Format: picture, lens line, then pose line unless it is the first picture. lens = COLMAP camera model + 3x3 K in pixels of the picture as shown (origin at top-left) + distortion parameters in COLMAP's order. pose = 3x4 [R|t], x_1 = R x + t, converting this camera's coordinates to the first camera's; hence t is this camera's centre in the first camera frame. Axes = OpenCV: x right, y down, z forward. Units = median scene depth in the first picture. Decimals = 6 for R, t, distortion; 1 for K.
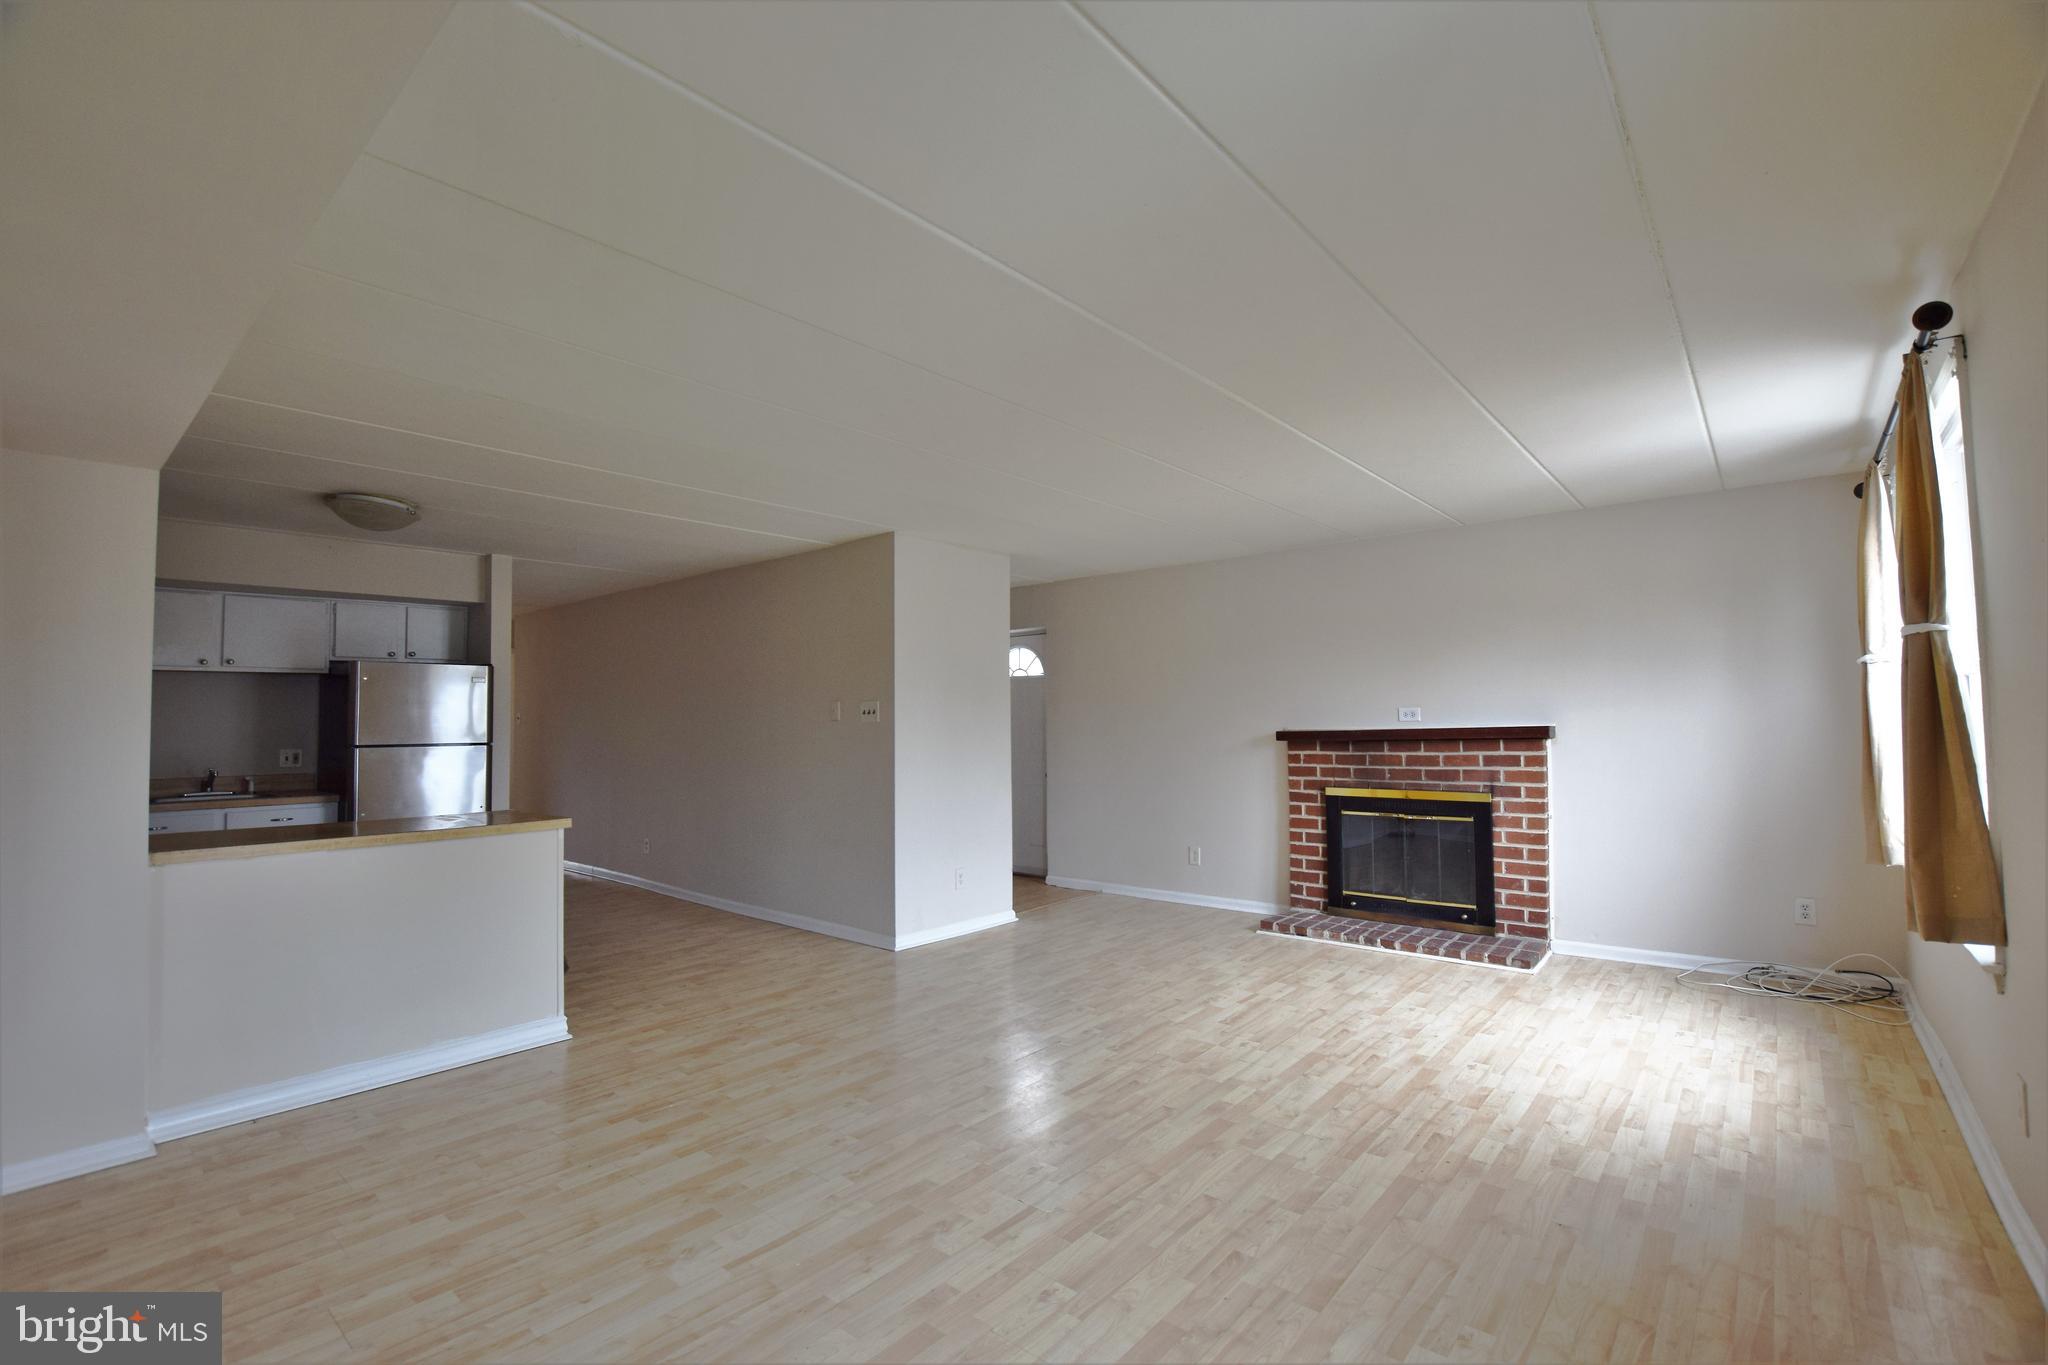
lens RADIAL K [[900.9, 0, 1026.6], [0, 900.9, 682.3], [0, 0, 1]] dist [-0.035504, 0.005516]
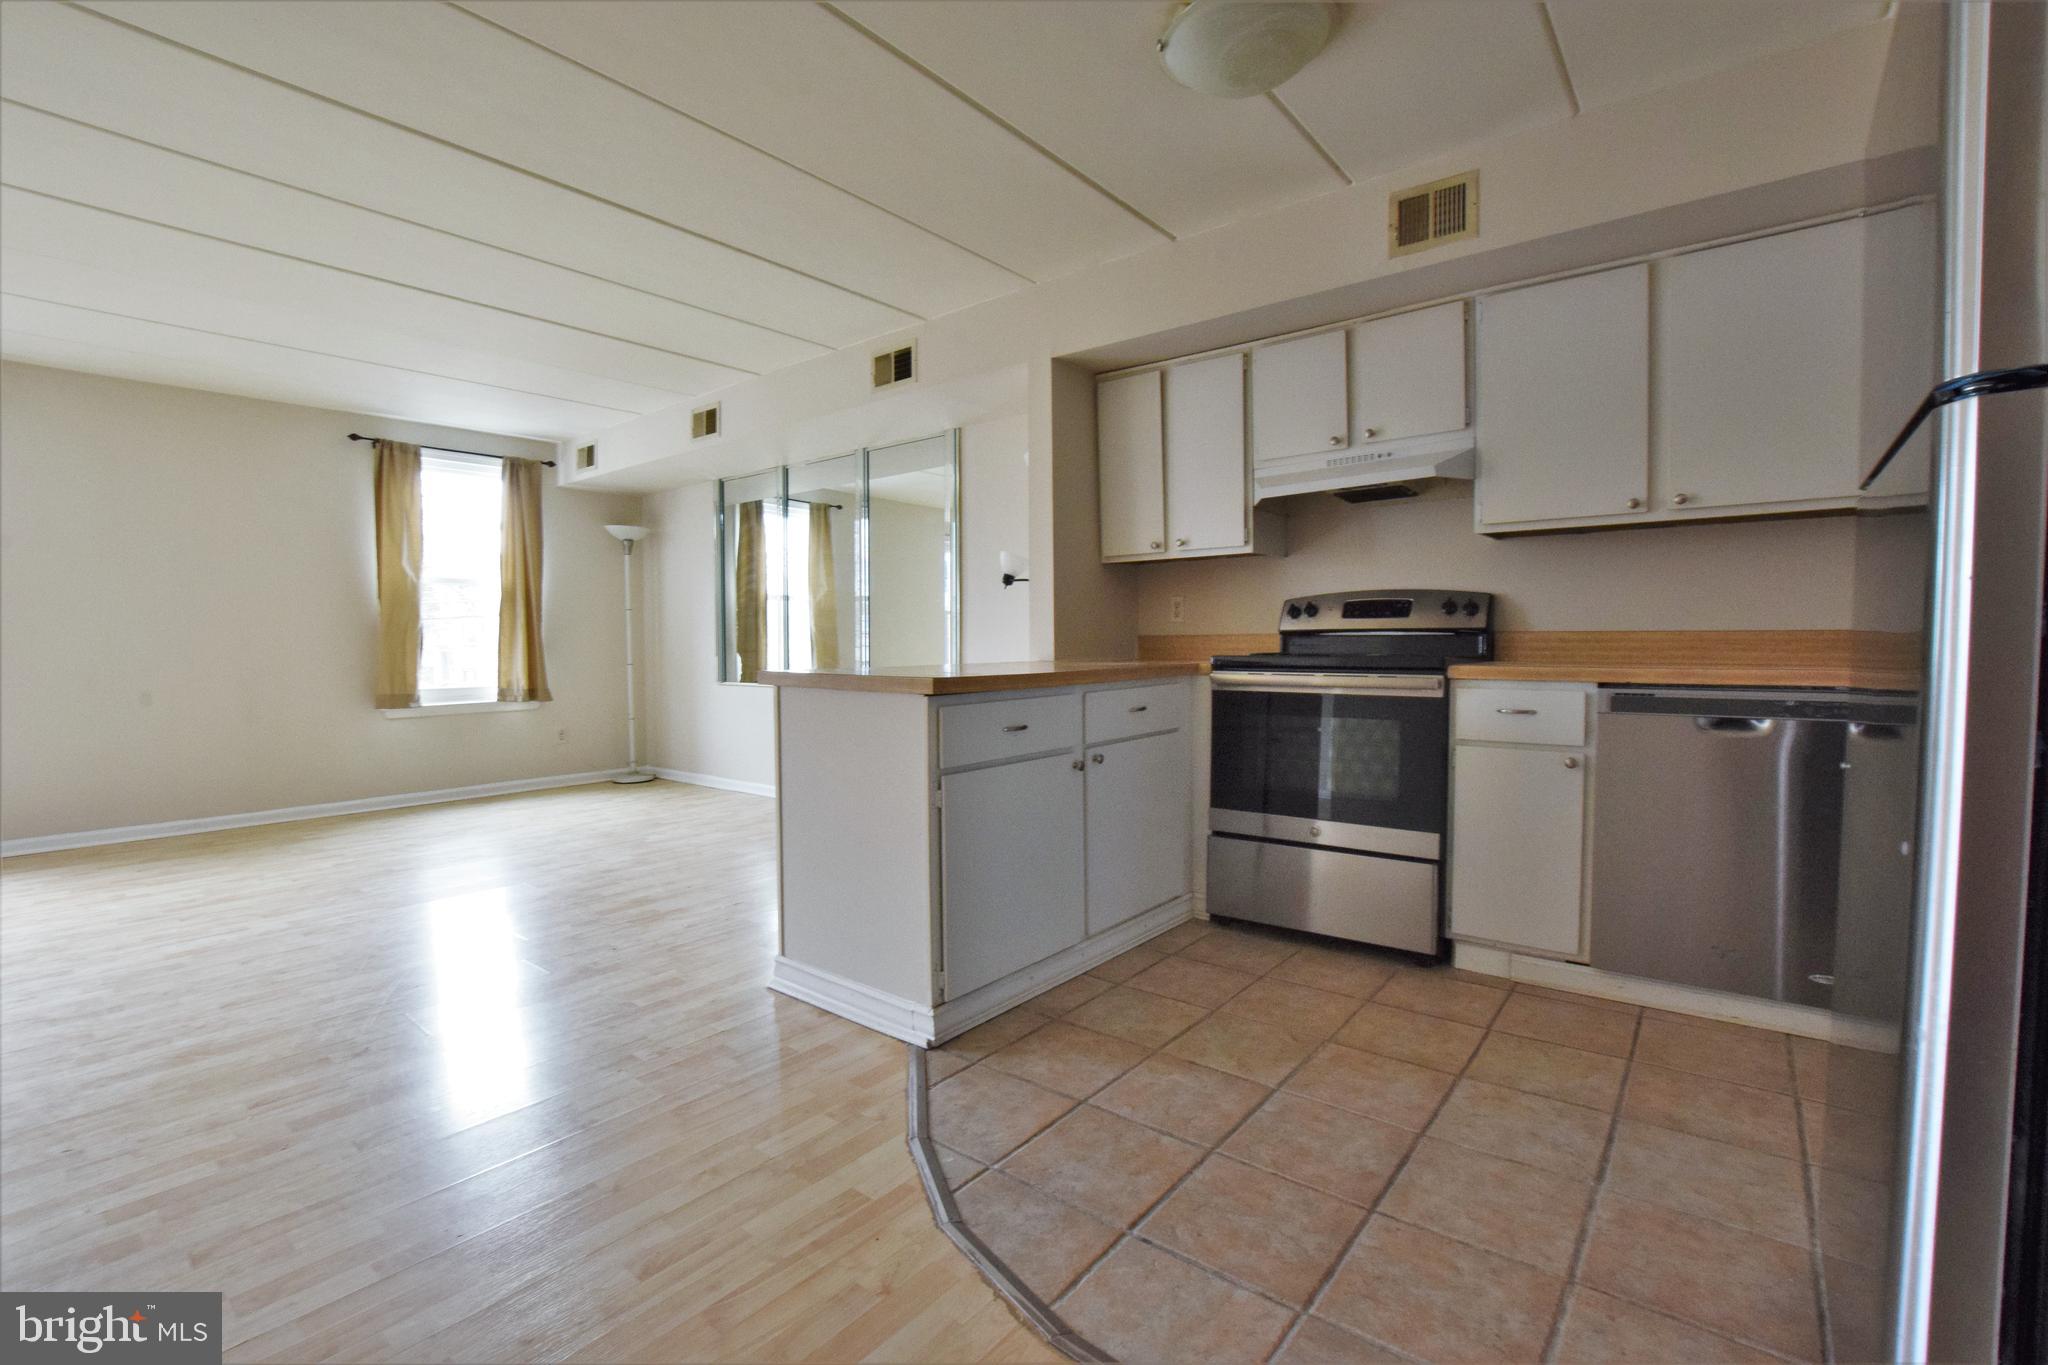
lens RADIAL K [[900.9, 0, 1025.7], [0, 900.9, 683.8], [0, 0, 1]] dist [-0.035504, 0.005516]
pose [[-0.999455, 0.022152, -0.024493, -0.580163], [0.022095, 0.999753, 0.002564, 0.136113], [0.024544, 0.002021, -0.999697, 1.410591]]
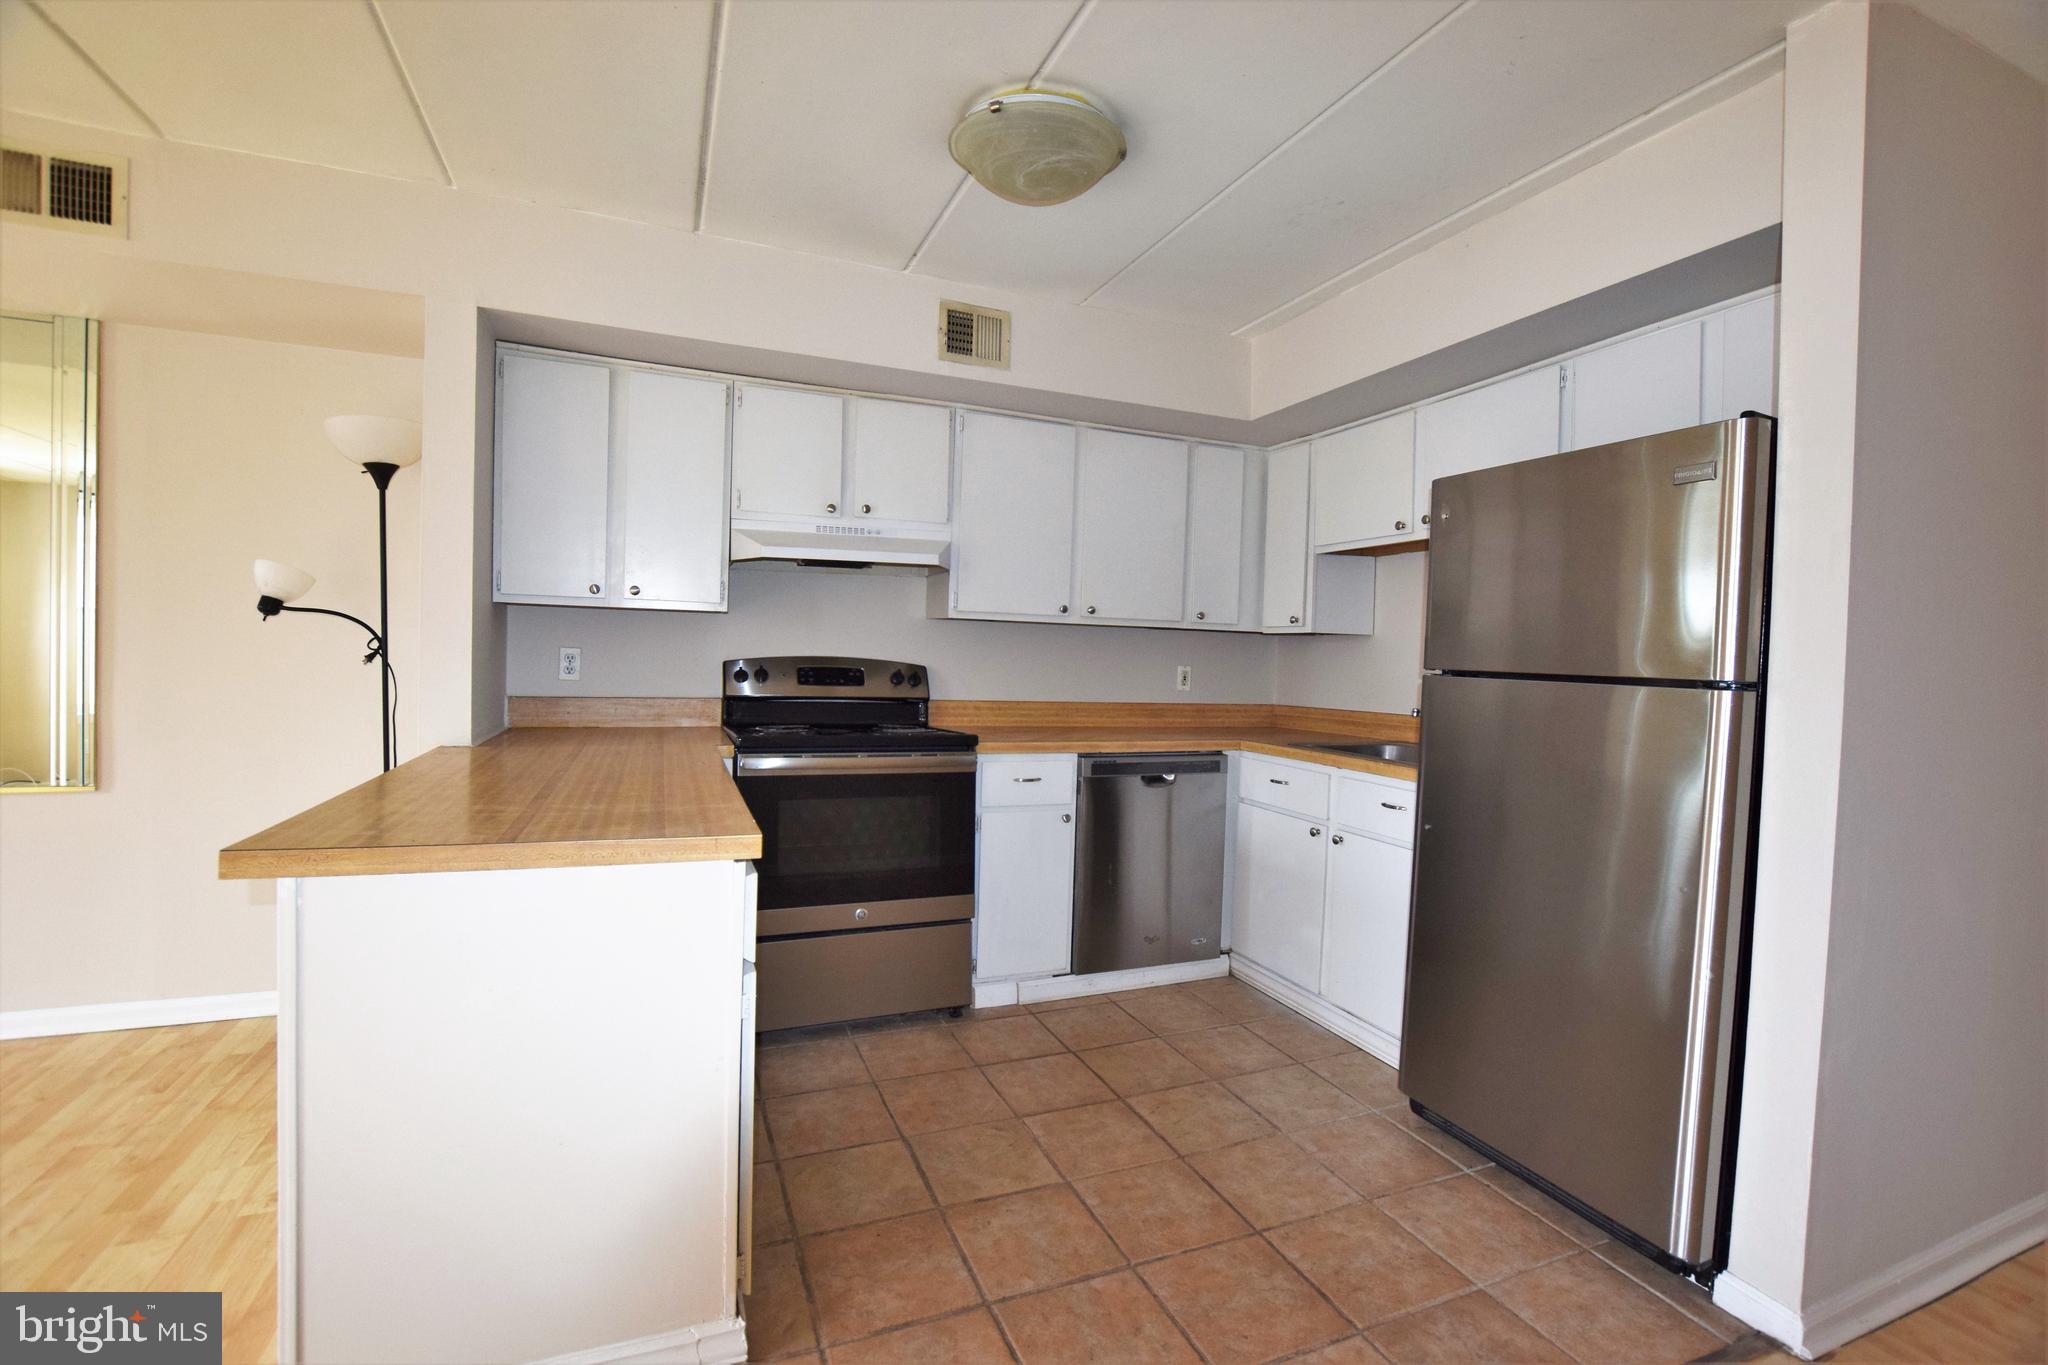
lens RADIAL K [[900.9, 0, 1022.9], [0, 900.9, 686.6], [0, 0, 1]] dist [-0.035504, 0.005516]
pose [[-0.458176, 0.032553, -0.888265, -0.301955], [0.014676, 0.999470, 0.029059, 0.072203], [0.888740, 0.000278, -0.458411, 1.163699]]
